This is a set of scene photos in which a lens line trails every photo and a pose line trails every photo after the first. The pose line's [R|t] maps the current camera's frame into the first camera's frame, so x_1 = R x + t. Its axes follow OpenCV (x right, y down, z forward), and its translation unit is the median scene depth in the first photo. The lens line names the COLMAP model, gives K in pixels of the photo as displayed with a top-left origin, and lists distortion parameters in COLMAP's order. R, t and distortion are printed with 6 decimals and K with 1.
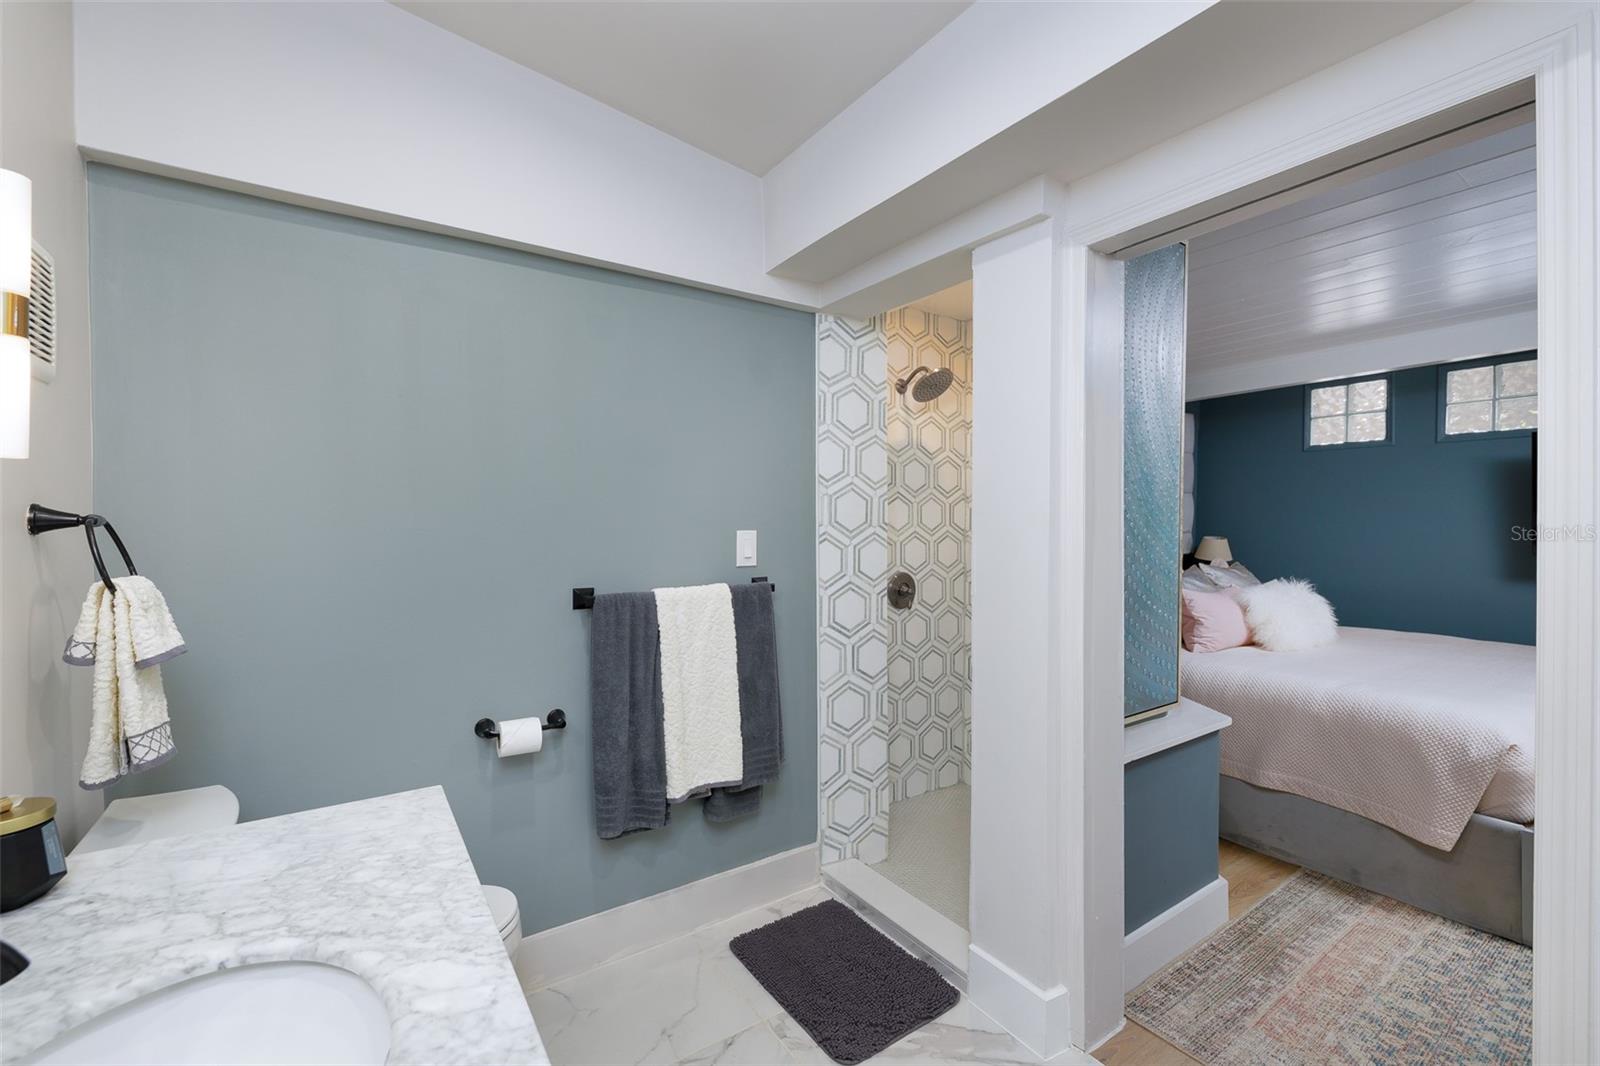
lens RADIAL K [[671.9, 0, 797.6], [0, 671.9, 531.0], [0, 0, 1]] dist [-0.001795, 0.000017]
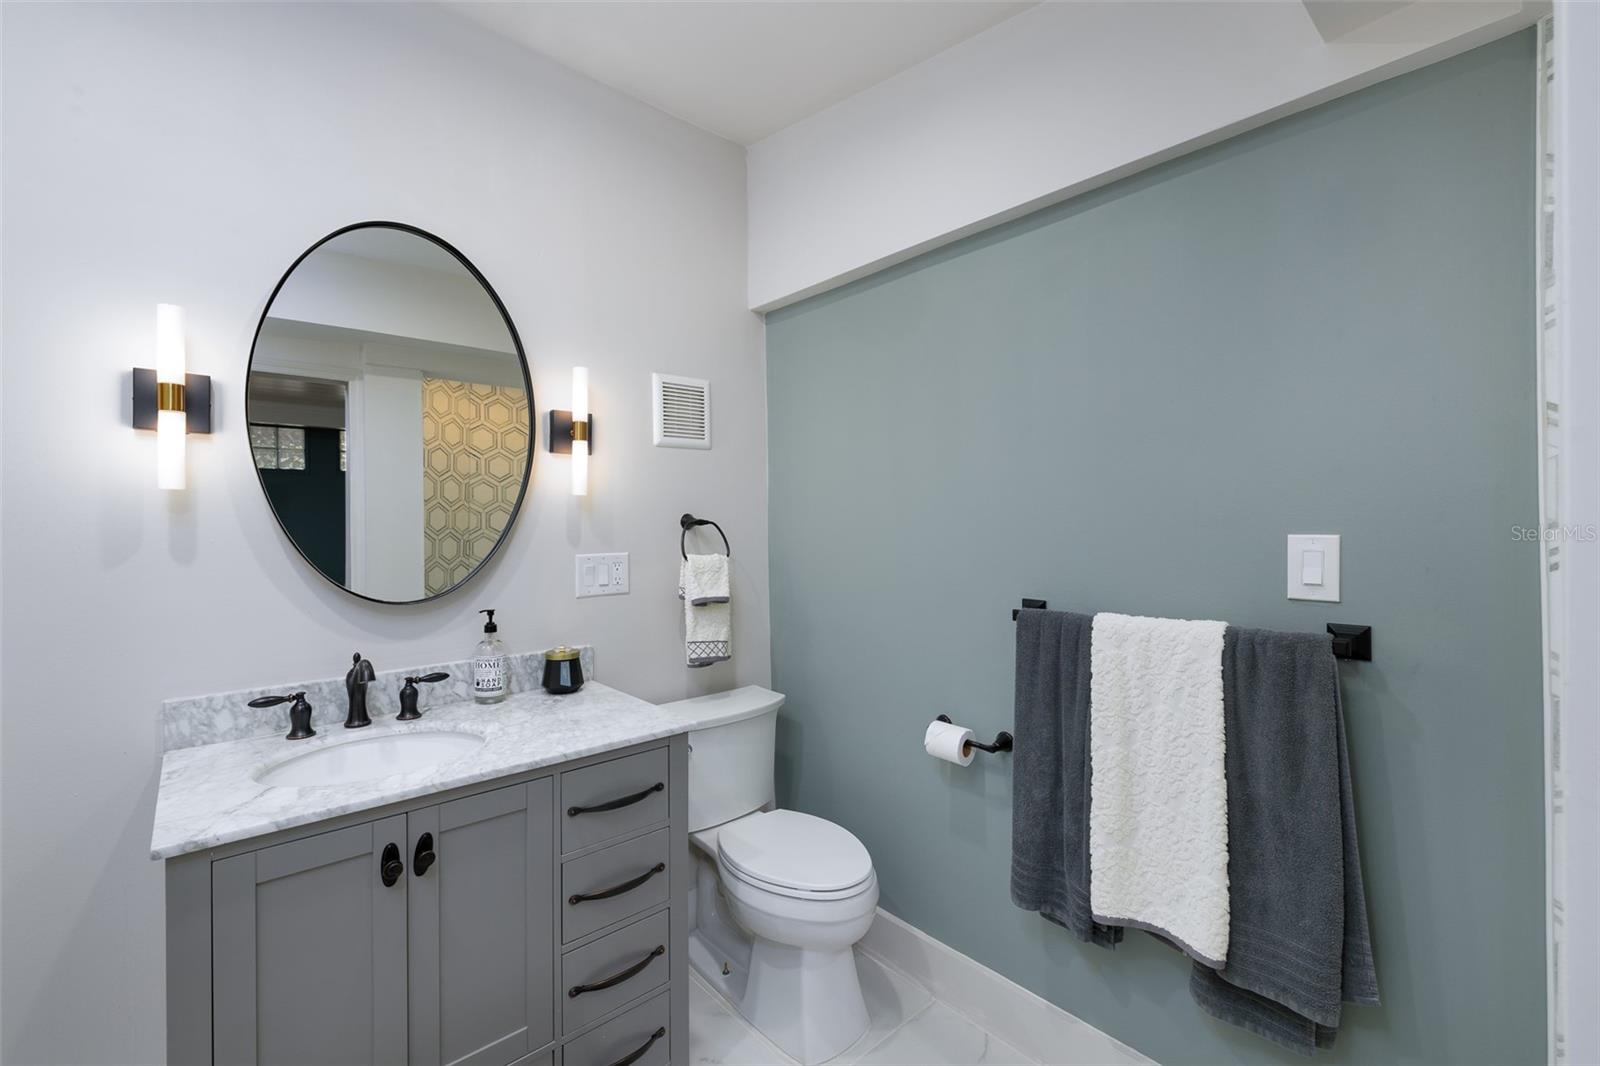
lens RADIAL K [[671.9, 0, 798.3], [0, 671.9, 524.8], [0, 0, 1]] dist [-0.001795, 0.000017]
pose [[0.135568, 0.000995, -0.990768, 0.463449], [-0.008633, 0.999963, -0.000177, -0.006054], [0.990730, 0.008577, 0.135571, 0.583971]]
